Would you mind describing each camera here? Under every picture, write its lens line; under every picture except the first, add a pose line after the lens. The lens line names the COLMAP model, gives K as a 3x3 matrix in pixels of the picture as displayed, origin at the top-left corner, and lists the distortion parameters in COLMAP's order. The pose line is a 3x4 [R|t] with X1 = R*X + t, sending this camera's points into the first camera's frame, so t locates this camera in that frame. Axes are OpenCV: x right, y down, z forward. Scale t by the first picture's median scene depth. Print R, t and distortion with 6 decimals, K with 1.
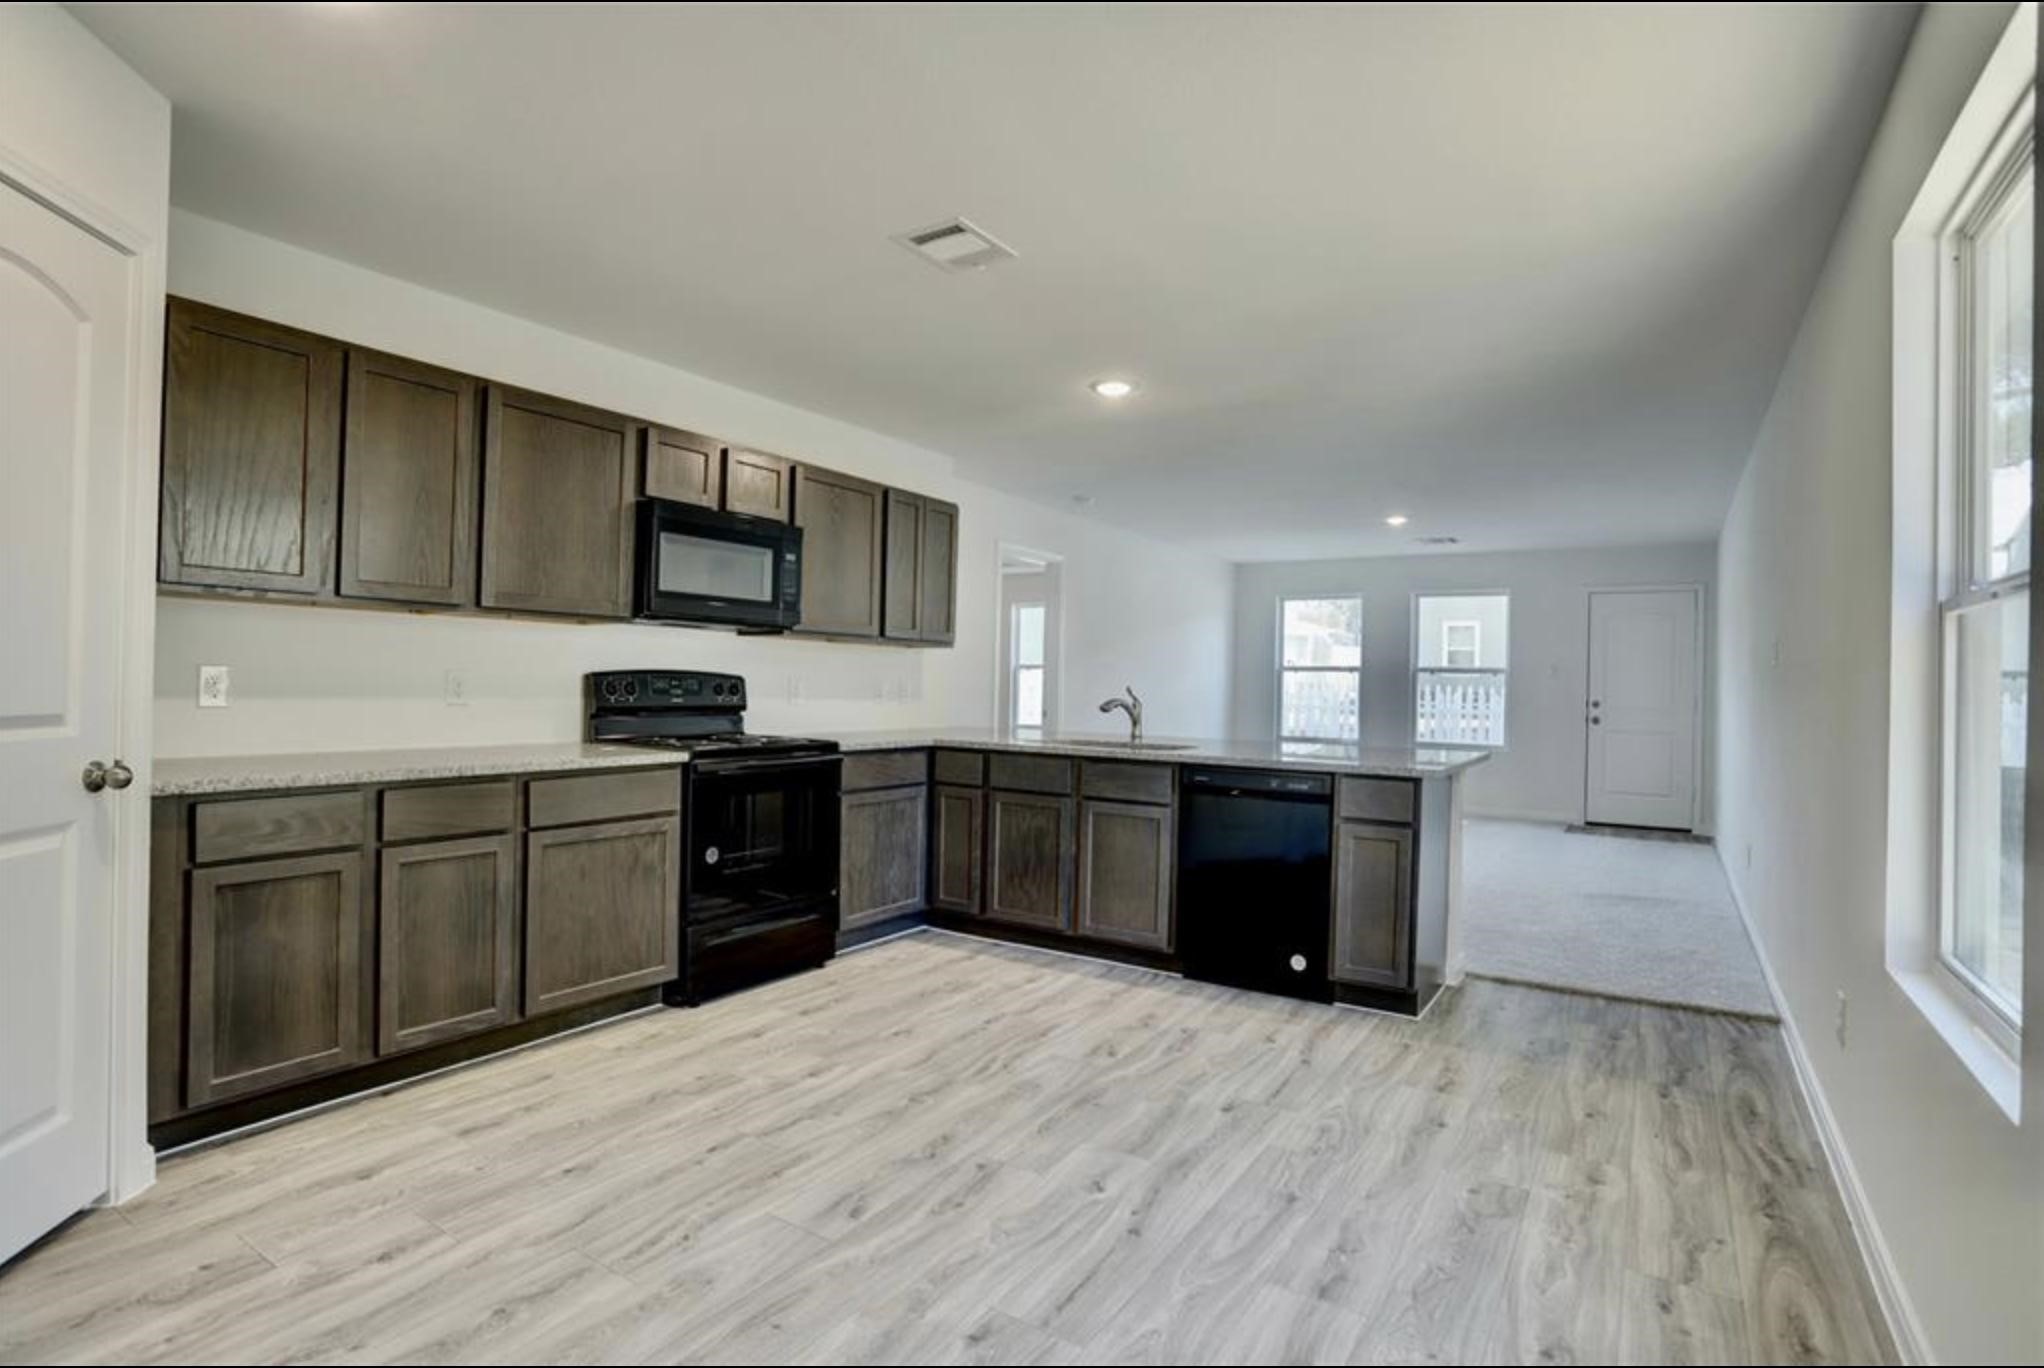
lens RADIAL K [[993.9, 0, 1022.0], [0, 993.9, 684.0], [0, 0, 1]] dist [-0.036777, 0.000146]
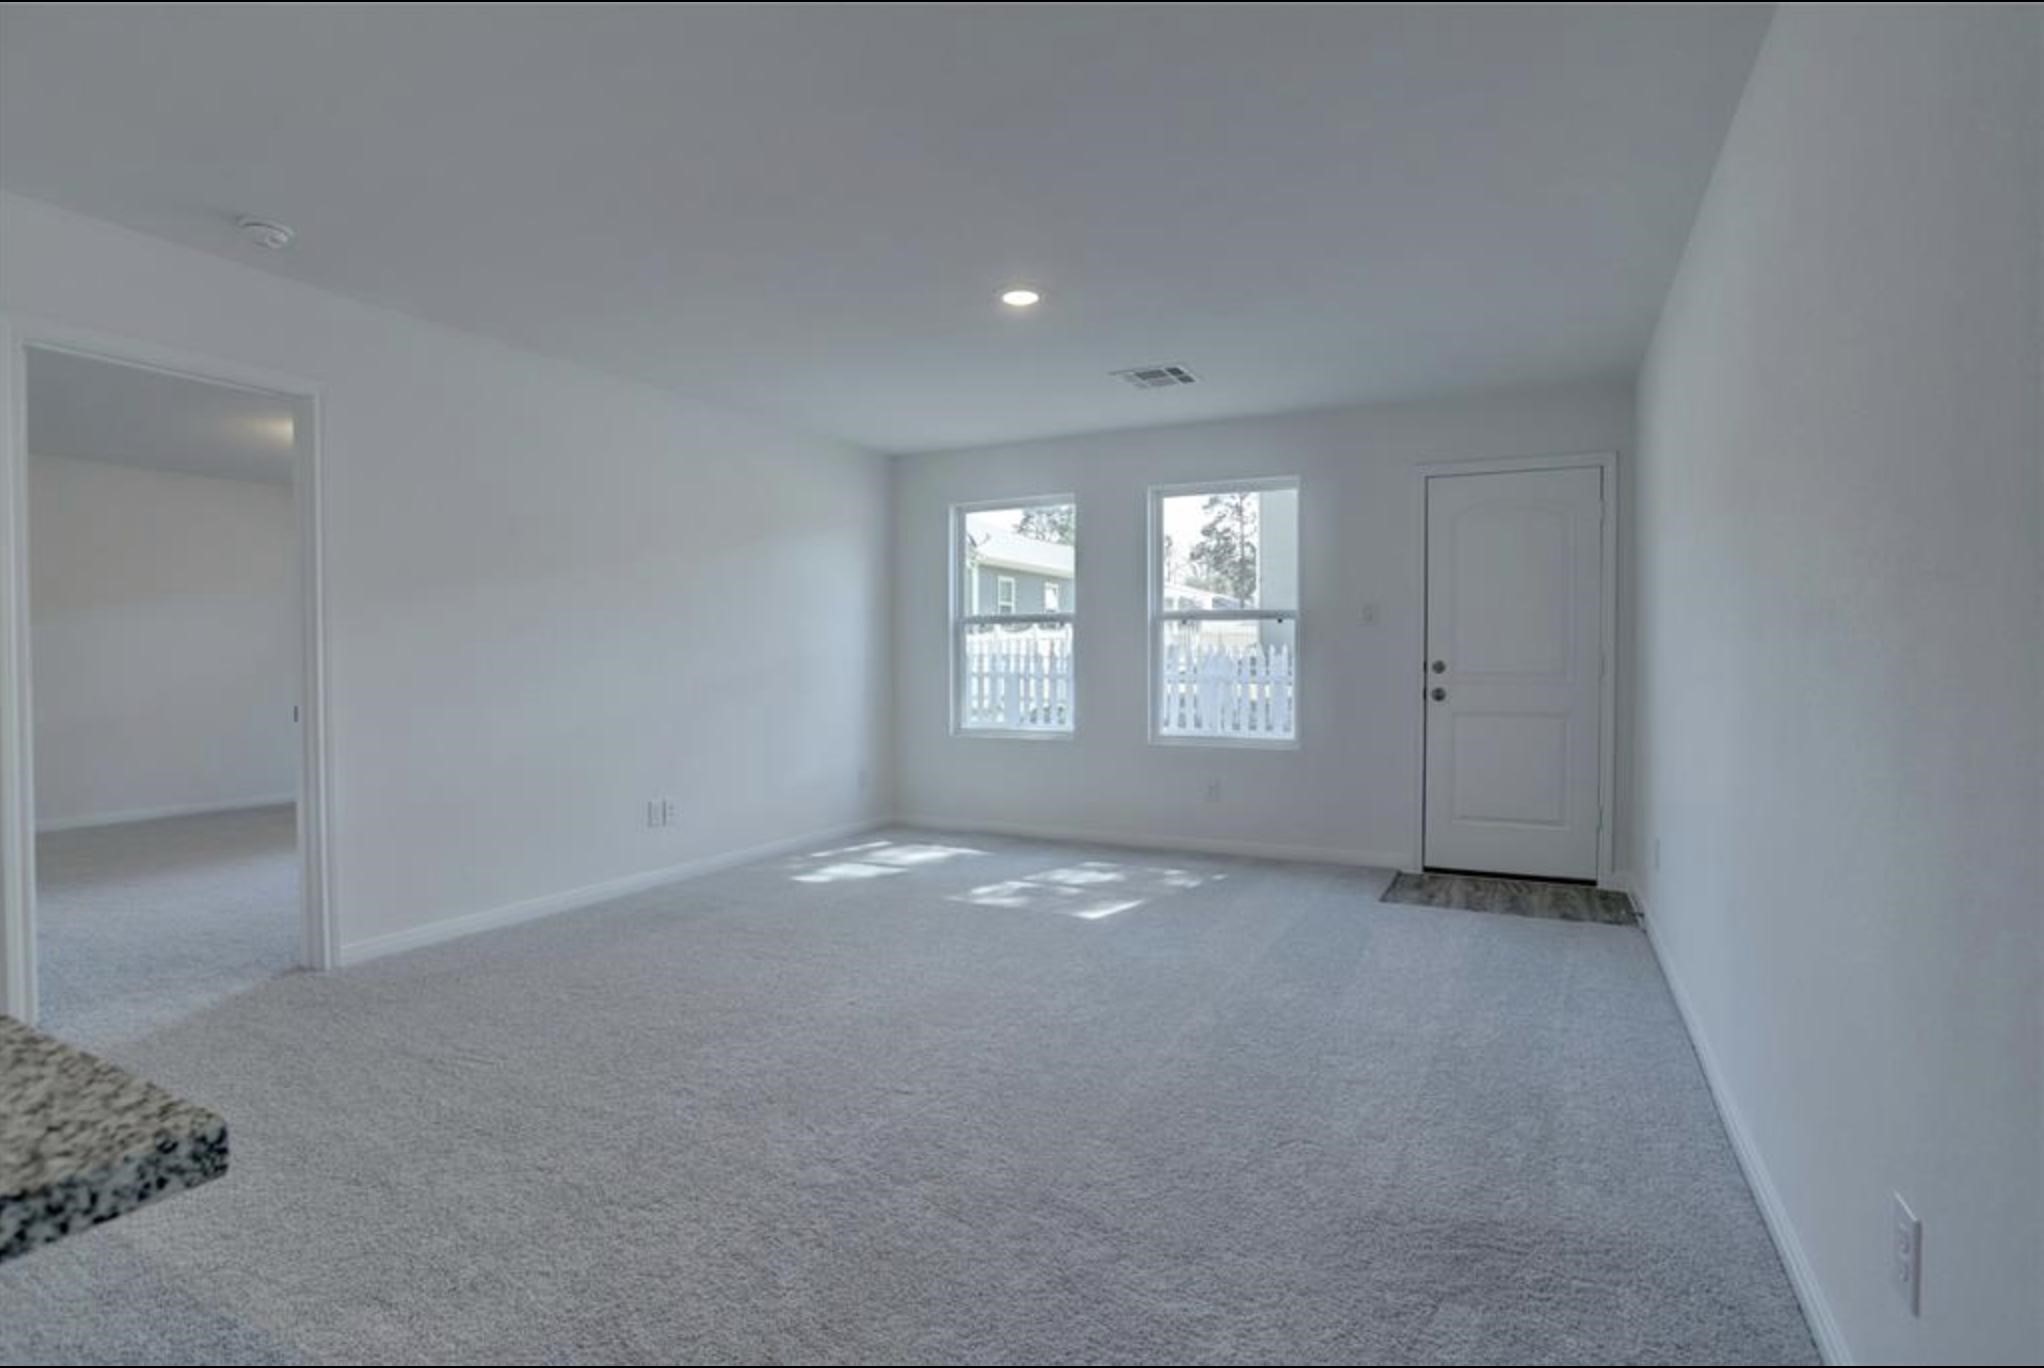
lens RADIAL K [[993.9, 0, 1022.0], [0, 993.9, 684.0], [0, 0, 1]] dist [-0.036777, 0.000146]
pose [[0.994820, -0.024968, 0.098535, 0.281655], [0.022089, 0.999300, 0.030201, 0.007445], [-0.099220, -0.027868, 0.994675, 0.442080]]
